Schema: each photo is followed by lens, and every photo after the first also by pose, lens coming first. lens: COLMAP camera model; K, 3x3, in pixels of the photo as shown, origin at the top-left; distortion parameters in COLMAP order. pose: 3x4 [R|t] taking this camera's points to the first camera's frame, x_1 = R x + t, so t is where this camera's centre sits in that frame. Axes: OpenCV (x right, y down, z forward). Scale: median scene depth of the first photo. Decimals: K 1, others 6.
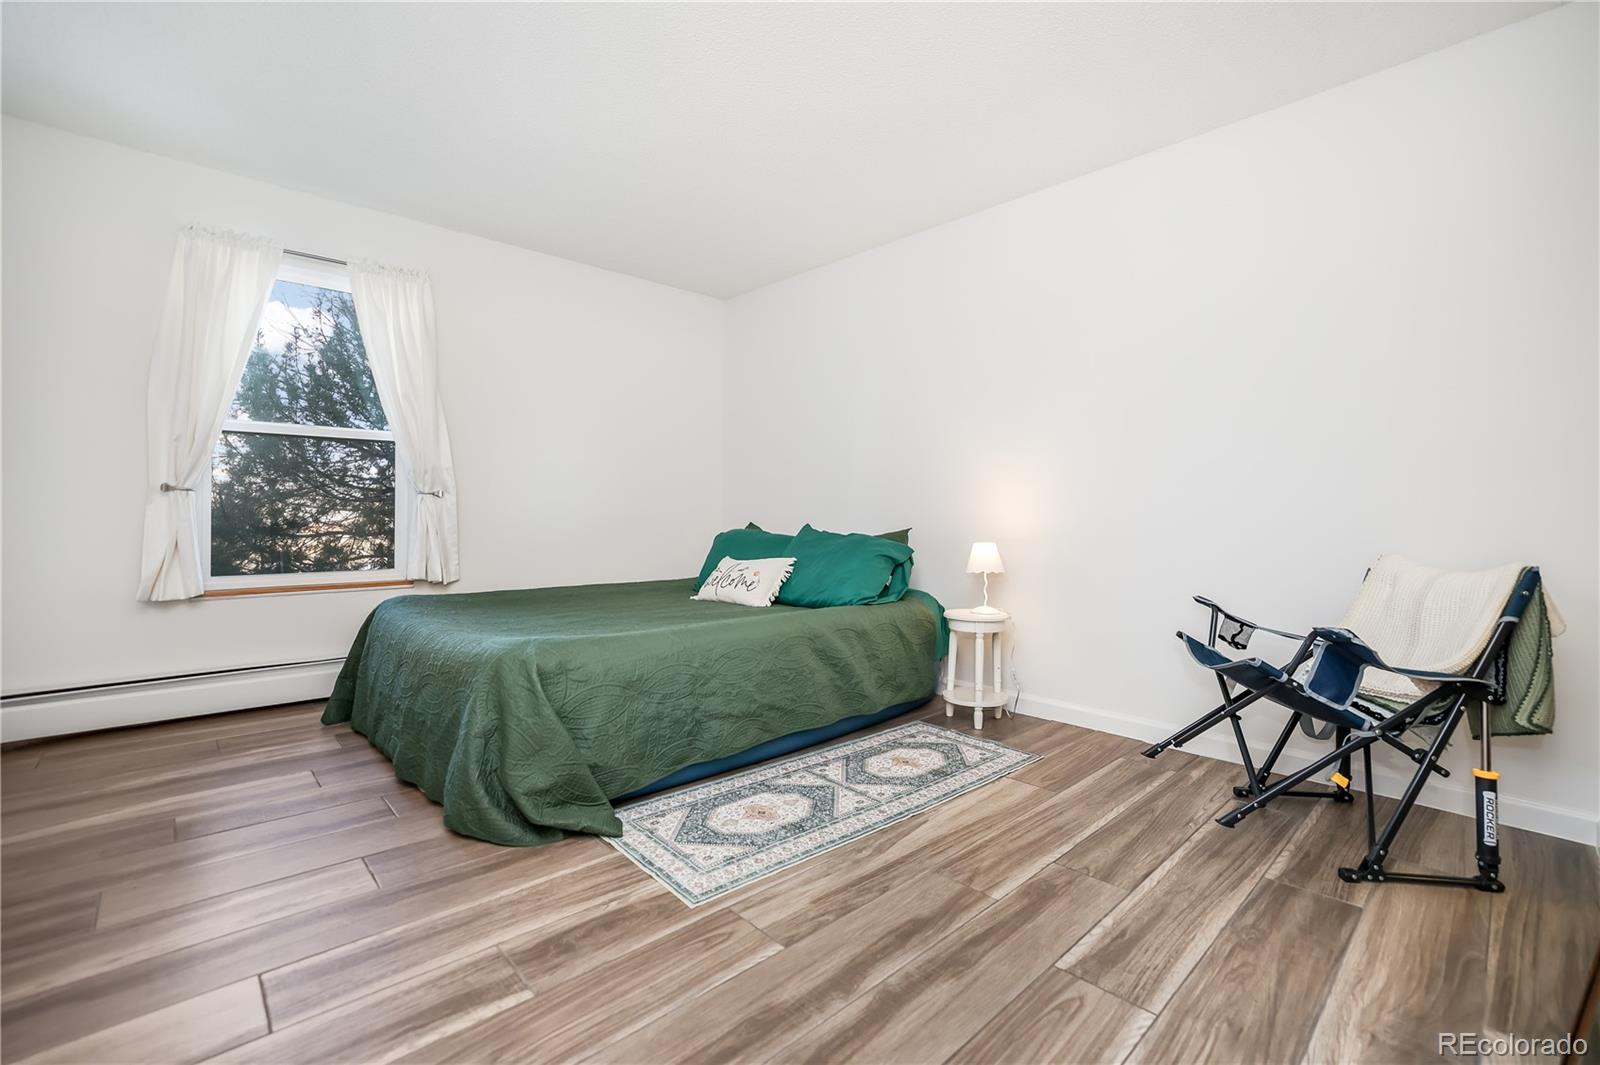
lens RADIAL K [[697.7, 0, 805.9], [0, 697.7, 512.2], [0, 0, 1]] dist [-0.049056, 0.016837]
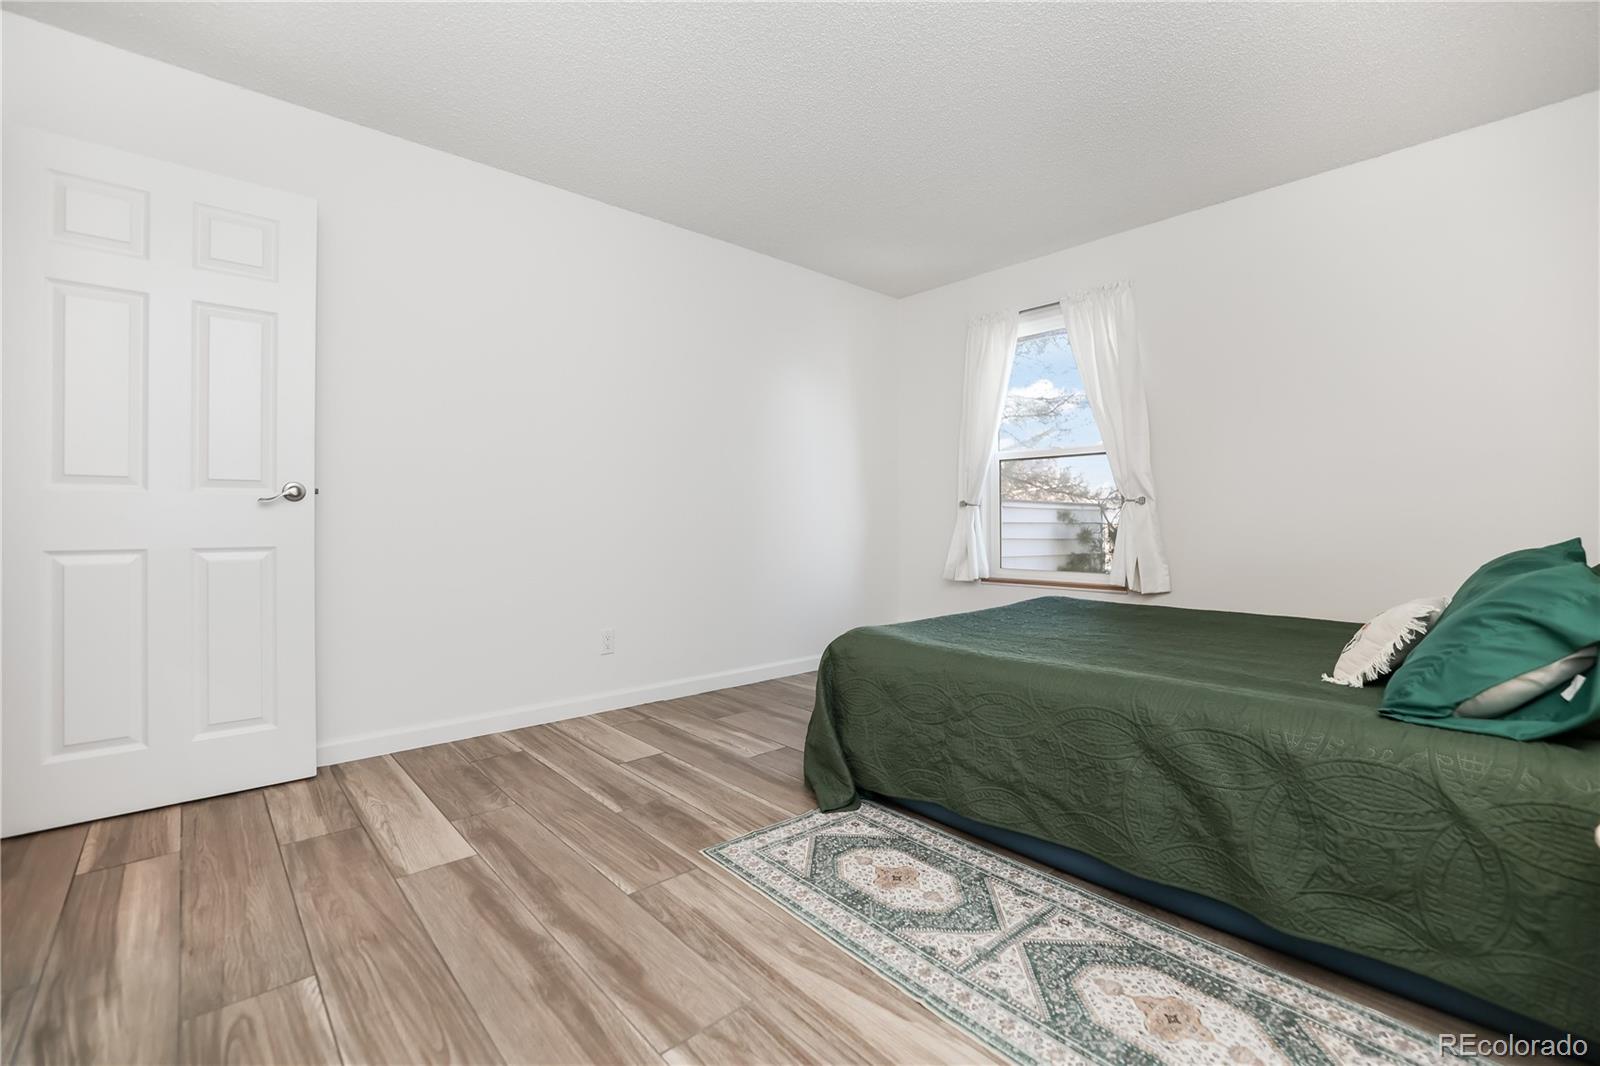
lens RADIAL K [[697.7, 0, 805.9], [0, 697.7, 512.7], [0, 0, 1]] dist [-0.049056, 0.016837]
pose [[-0.023640, -0.017977, -0.999559, 0.780028], [0.005607, 0.999820, -0.018114, 0.007008], [0.999705, -0.006033, -0.023535, 0.913669]]
